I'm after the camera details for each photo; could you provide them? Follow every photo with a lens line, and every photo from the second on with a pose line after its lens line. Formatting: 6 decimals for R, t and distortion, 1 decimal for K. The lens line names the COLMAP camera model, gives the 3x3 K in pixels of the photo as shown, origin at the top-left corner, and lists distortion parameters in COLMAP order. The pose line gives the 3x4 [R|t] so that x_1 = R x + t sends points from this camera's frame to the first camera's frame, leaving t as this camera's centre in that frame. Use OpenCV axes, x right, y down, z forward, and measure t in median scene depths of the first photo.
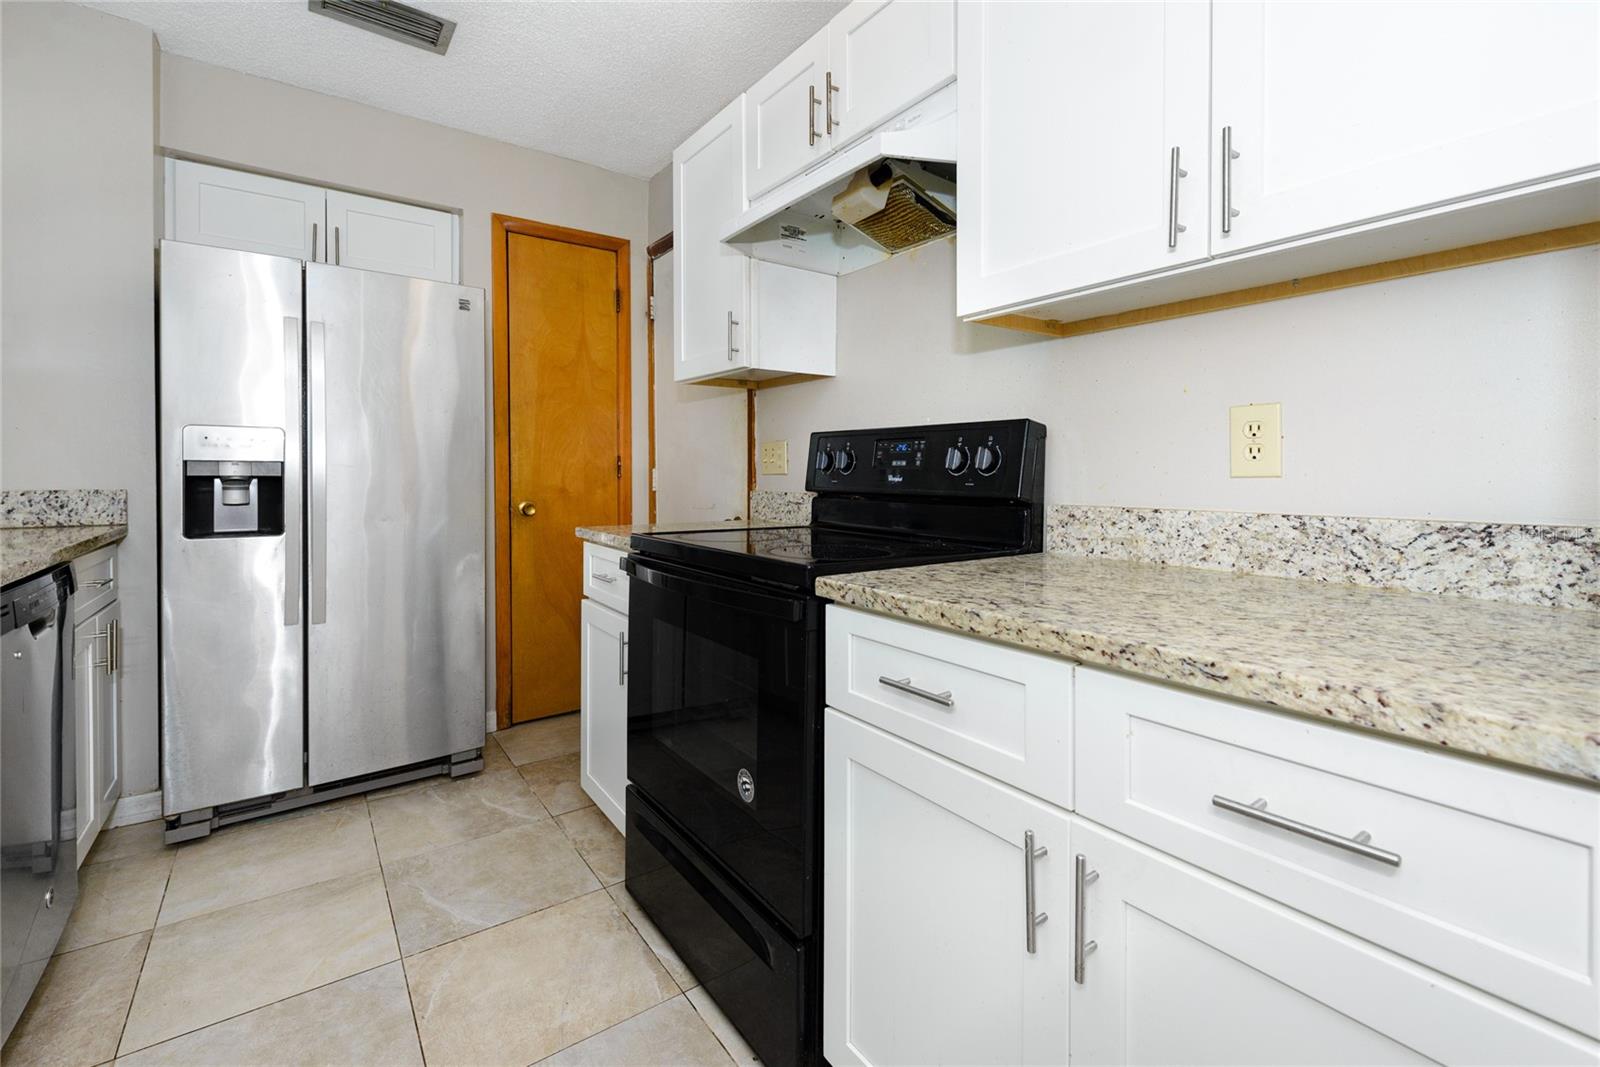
lens RADIAL K [[725.8, 0, 802.2], [0, 725.8, 477.3], [0, 0, 1]] dist [0.022832, -0.003919]
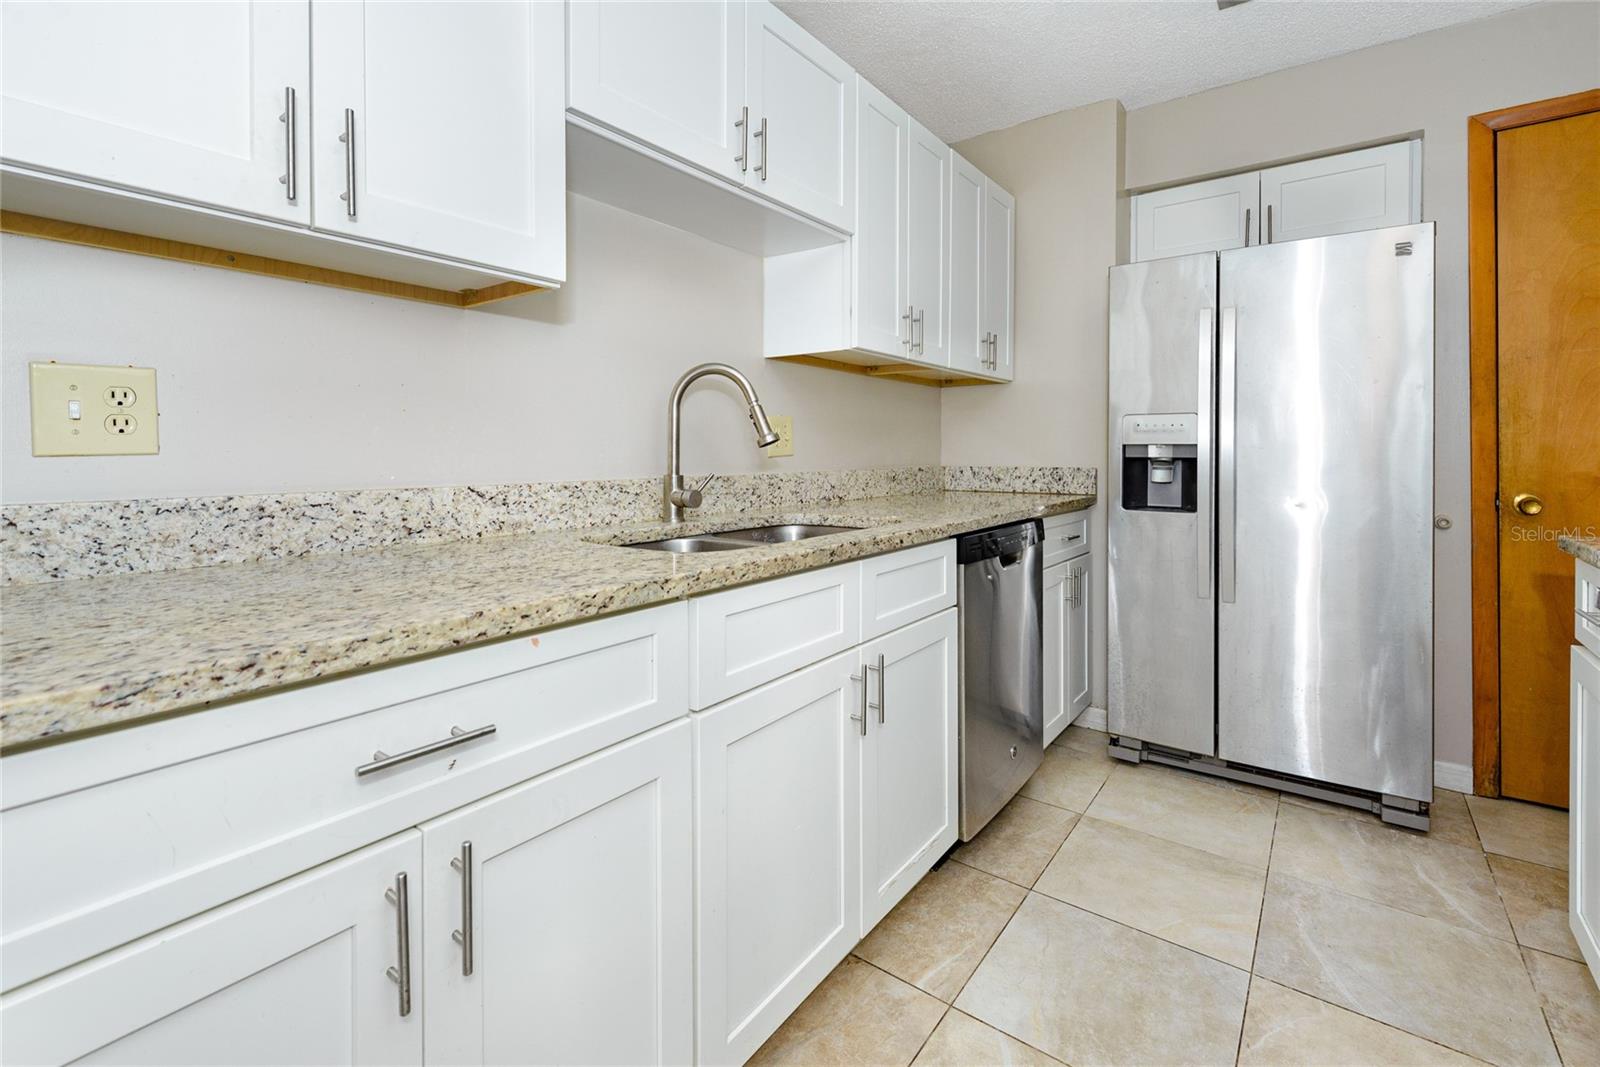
lens RADIAL K [[725.8, 0, 794.6], [0, 725.8, 451.4], [0, 0, 1]] dist [0.022832, -0.003919]
pose [[0.298288, -0.003888, -0.954468, 0.169114], [-0.007043, 0.999956, -0.006274, 0.000002], [0.954450, 0.008594, 0.298248, 0.148324]]
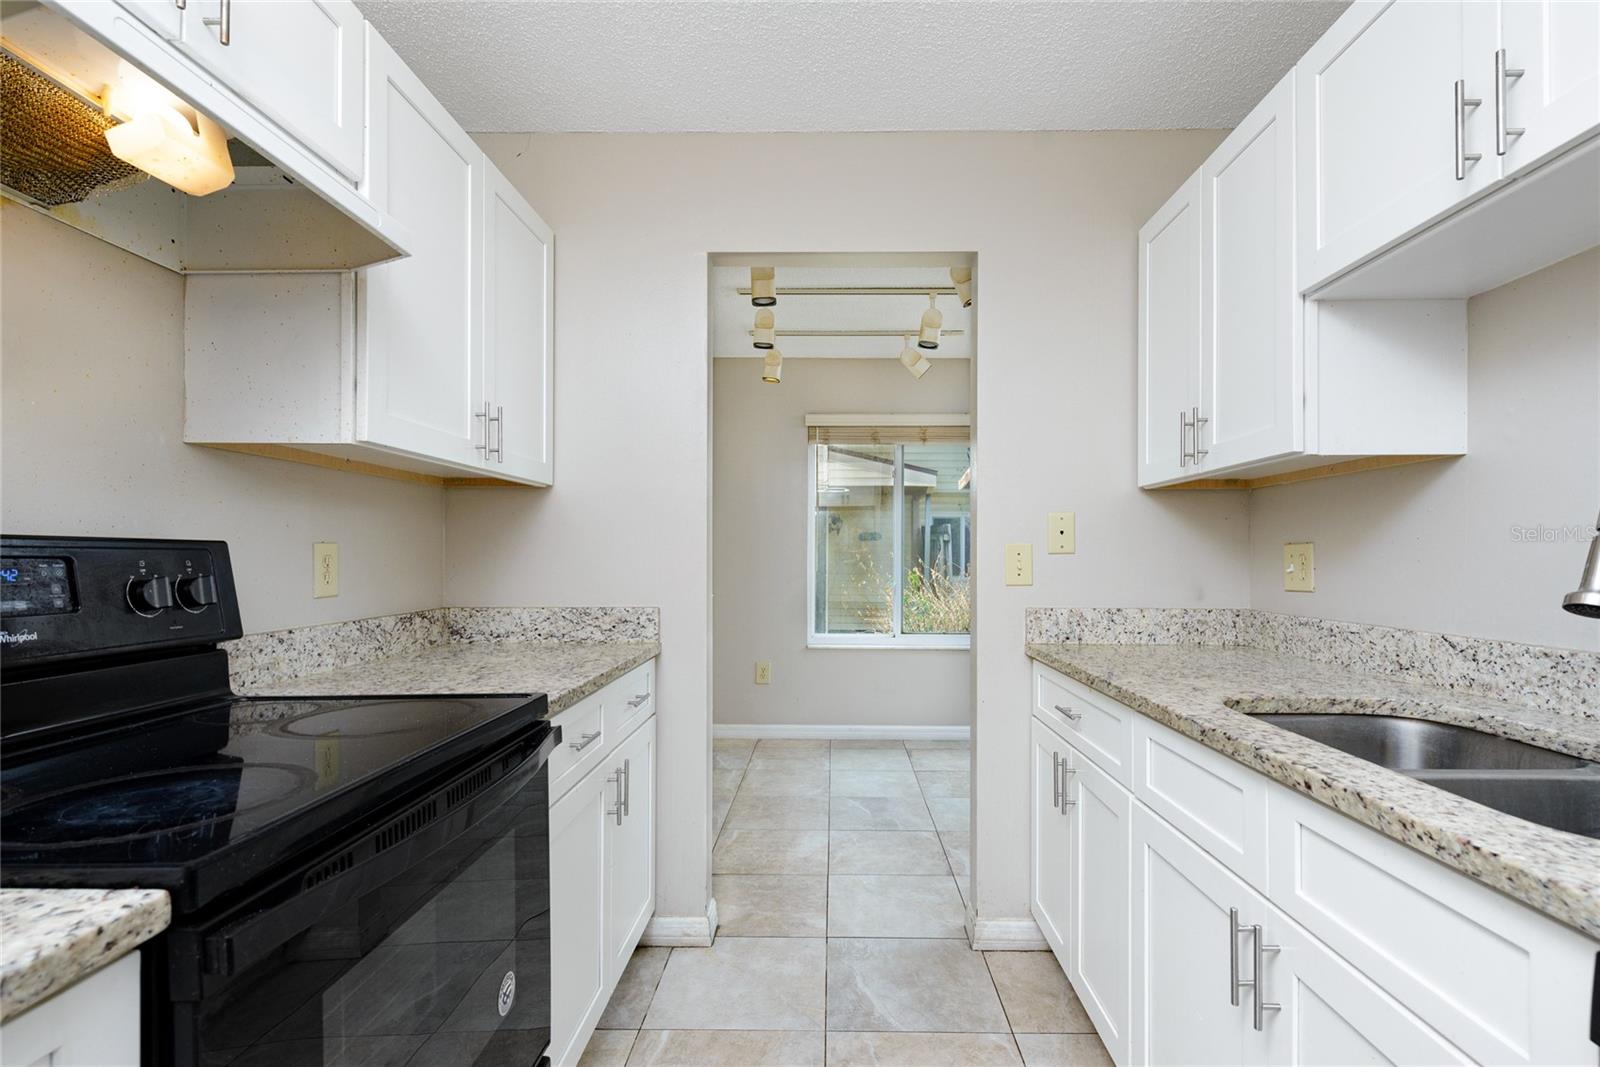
lens RADIAL K [[725.8, 0, 842.8], [0, 725.8, 550.2], [0, 0, 1]] dist [0.022832, -0.003919]
pose [[-0.824704, 0.002157, 0.565561, -0.696900], [0.000813, 0.999996, -0.002628, -0.061879], [-0.565564, -0.001707, -0.824702, 1.188314]]
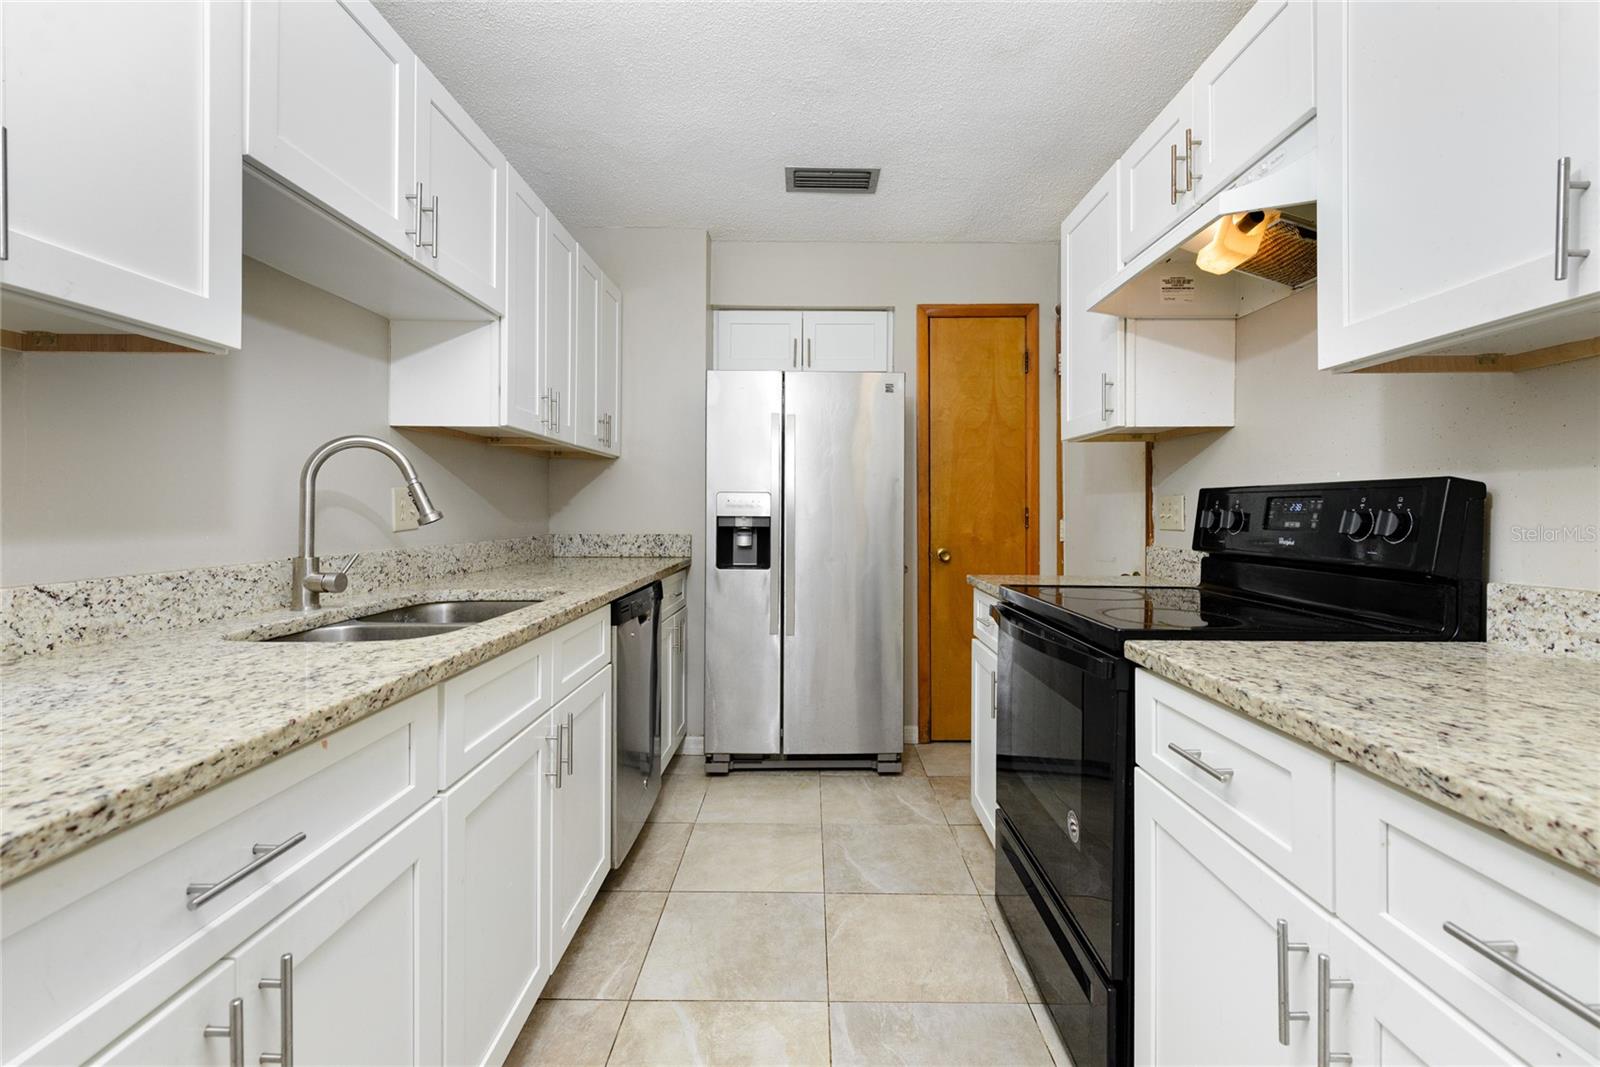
lens RADIAL K [[725.8, 0, 798.0], [0, 725.8, 502.8], [0, 0, 1]] dist [0.022832, -0.003919]
pose [[0.805307, -0.005479, -0.592832, 0.192955], [-0.005577, 0.999843, -0.016815, -0.030210], [0.592831, 0.016848, 0.805151, -0.100884]]
